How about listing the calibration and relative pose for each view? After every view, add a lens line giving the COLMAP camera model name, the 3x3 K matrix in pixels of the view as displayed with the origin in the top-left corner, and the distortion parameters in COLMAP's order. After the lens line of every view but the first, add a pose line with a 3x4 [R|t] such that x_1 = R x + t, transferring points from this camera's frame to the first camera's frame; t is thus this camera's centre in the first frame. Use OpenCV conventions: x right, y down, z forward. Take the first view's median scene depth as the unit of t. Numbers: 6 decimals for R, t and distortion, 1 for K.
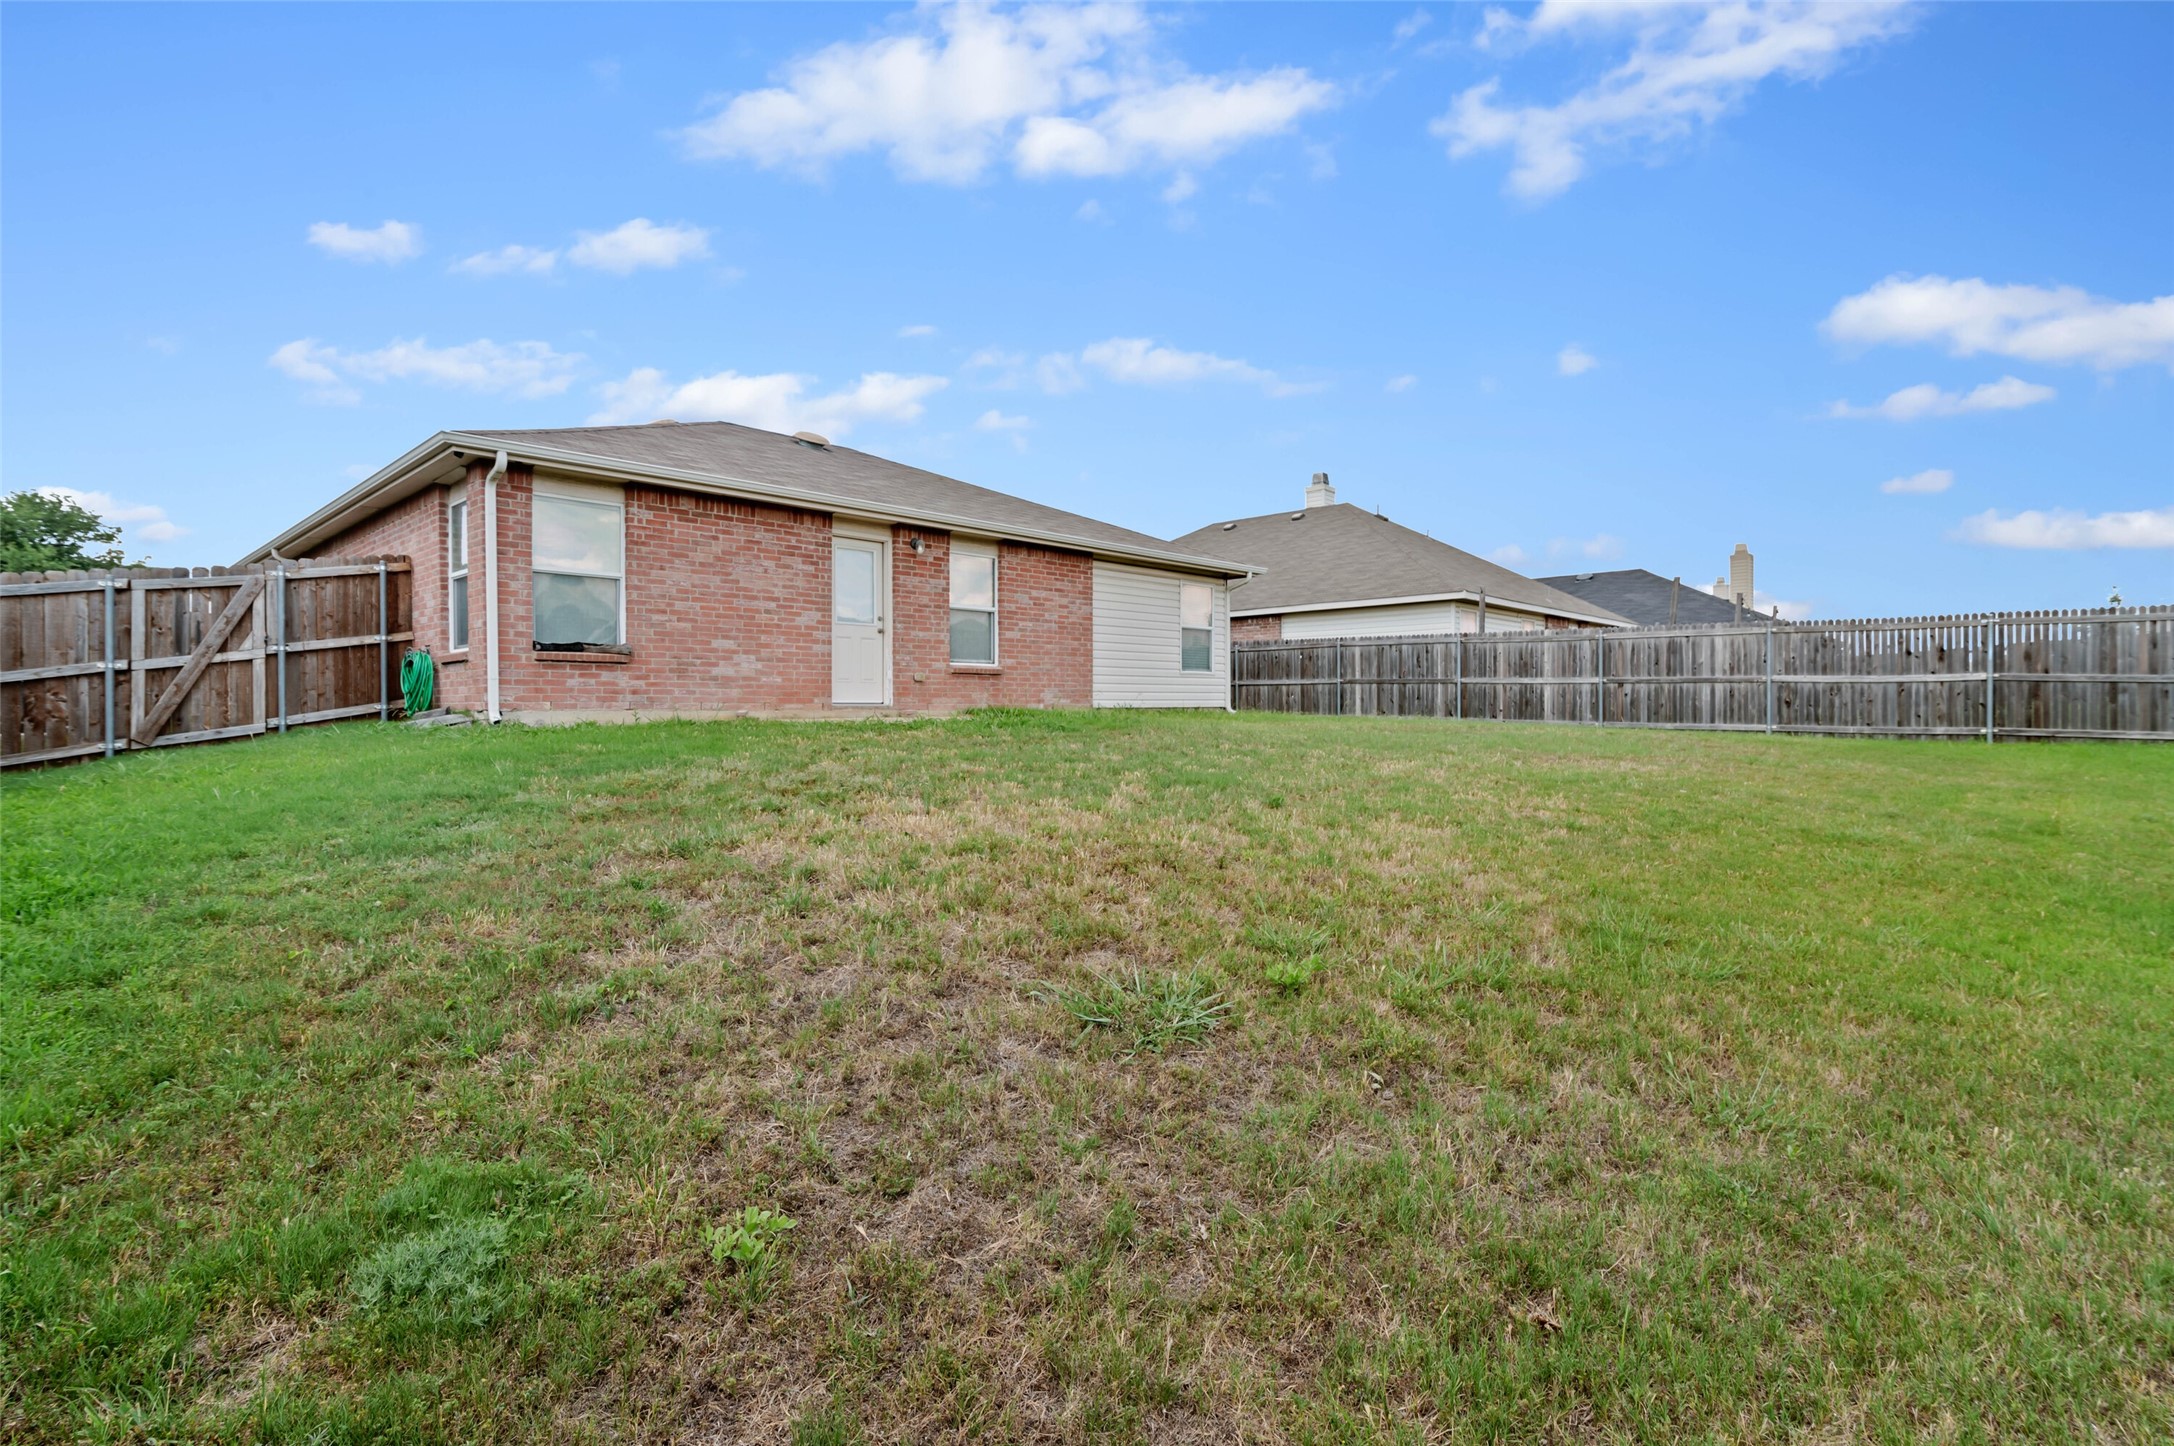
lens RADIAL K [[1038.9, 0, 1091.0], [0, 1038.9, 721.8], [0, 0, 1]] dist [-0.004878, -0.000440]
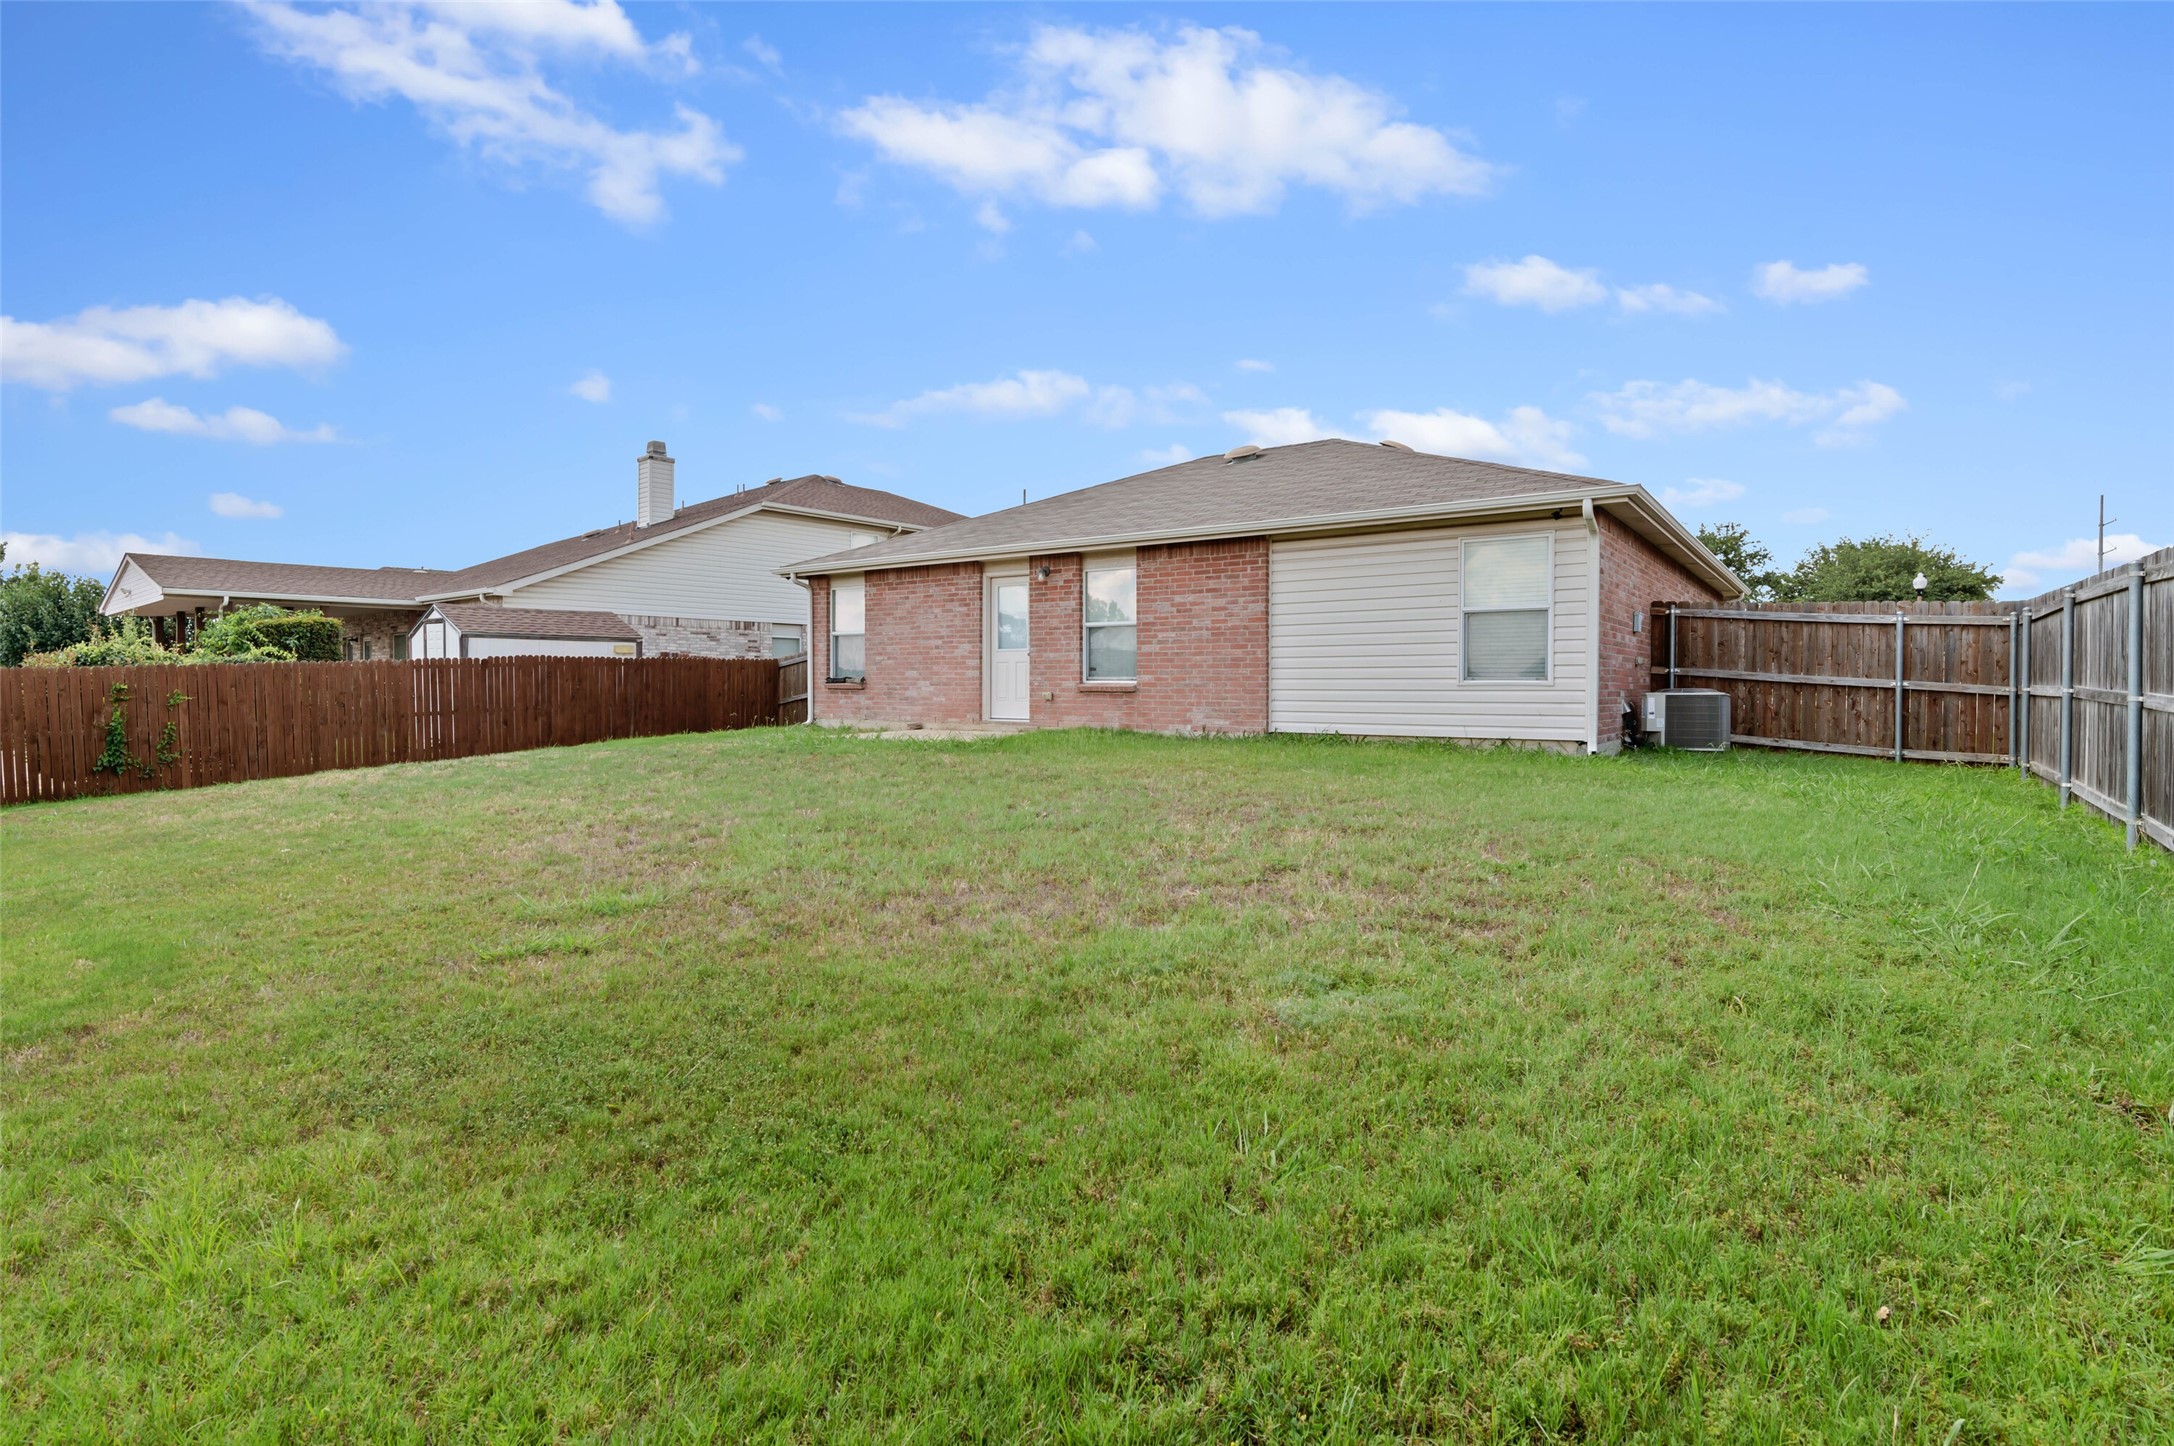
lens RADIAL K [[1038.9, 0, 1091.0], [0, 1038.9, 721.8], [0, 0, 1]] dist [-0.004878, -0.000440]
pose [[0.129432, 0.019138, -0.991404, 0.875017], [-0.033714, 0.999321, 0.014889, -0.033146], [0.991015, 0.031498, 0.129989, 0.885204]]
